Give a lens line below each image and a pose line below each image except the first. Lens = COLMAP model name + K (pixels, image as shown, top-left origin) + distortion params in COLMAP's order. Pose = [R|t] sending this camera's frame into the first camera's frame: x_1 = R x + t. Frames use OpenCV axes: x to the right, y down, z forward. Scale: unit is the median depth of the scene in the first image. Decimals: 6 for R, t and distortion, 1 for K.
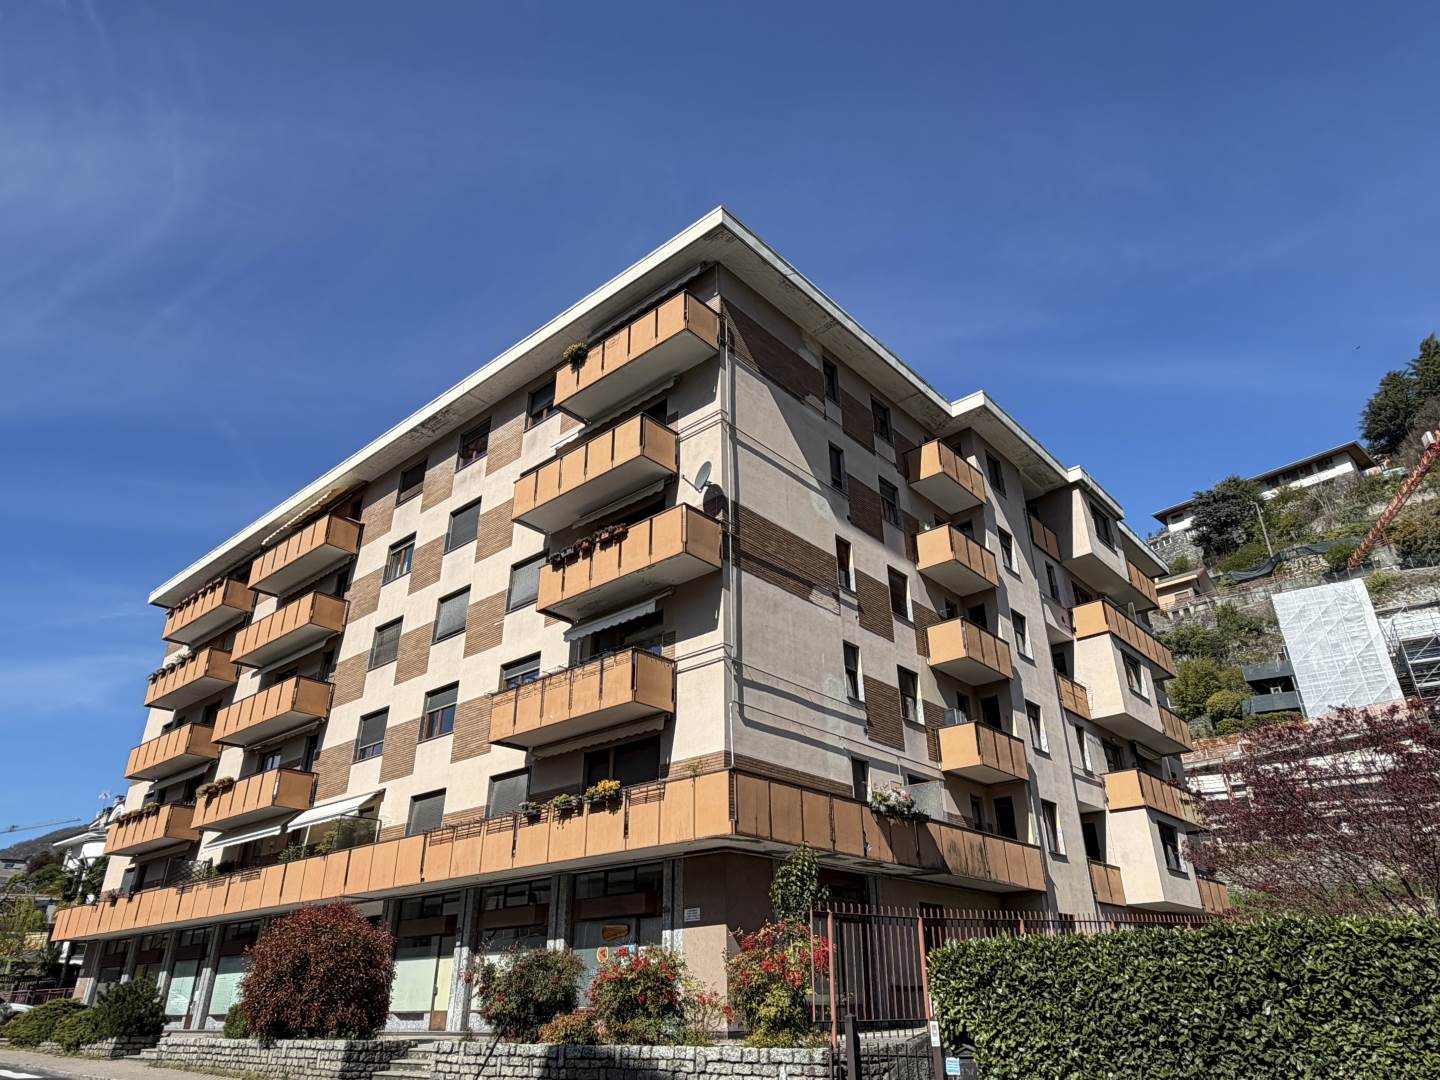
lens RADIAL K [[927.5, 0, 758.7], [0, 927.5, 514.3], [0, 0, 1]] dist [-0.009909, 0.012327]
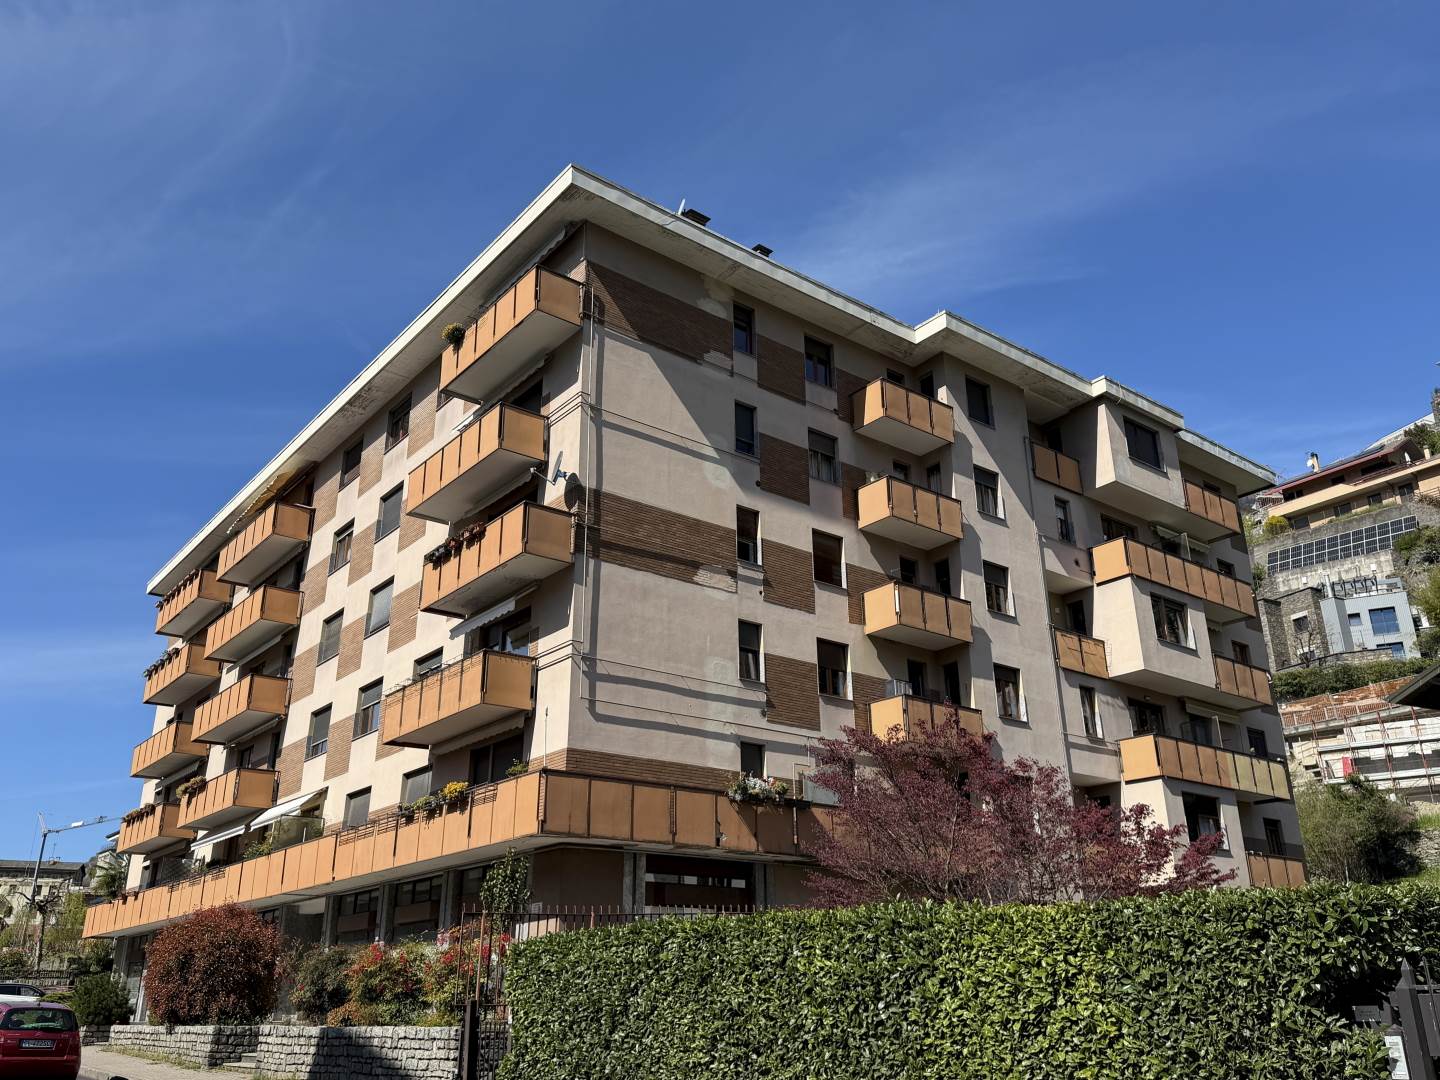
lens RADIAL K [[1175.6, 0, 774.4], [0, 1175.6, 504.2], [0, 0, 1]] dist [0.094767, -0.092248]
pose [[0.982978, -0.068641, -0.170417, 0.305807], [0.084207, 0.992743, 0.085854, -0.073439], [0.163287, -0.098743, 0.981625, -0.148762]]
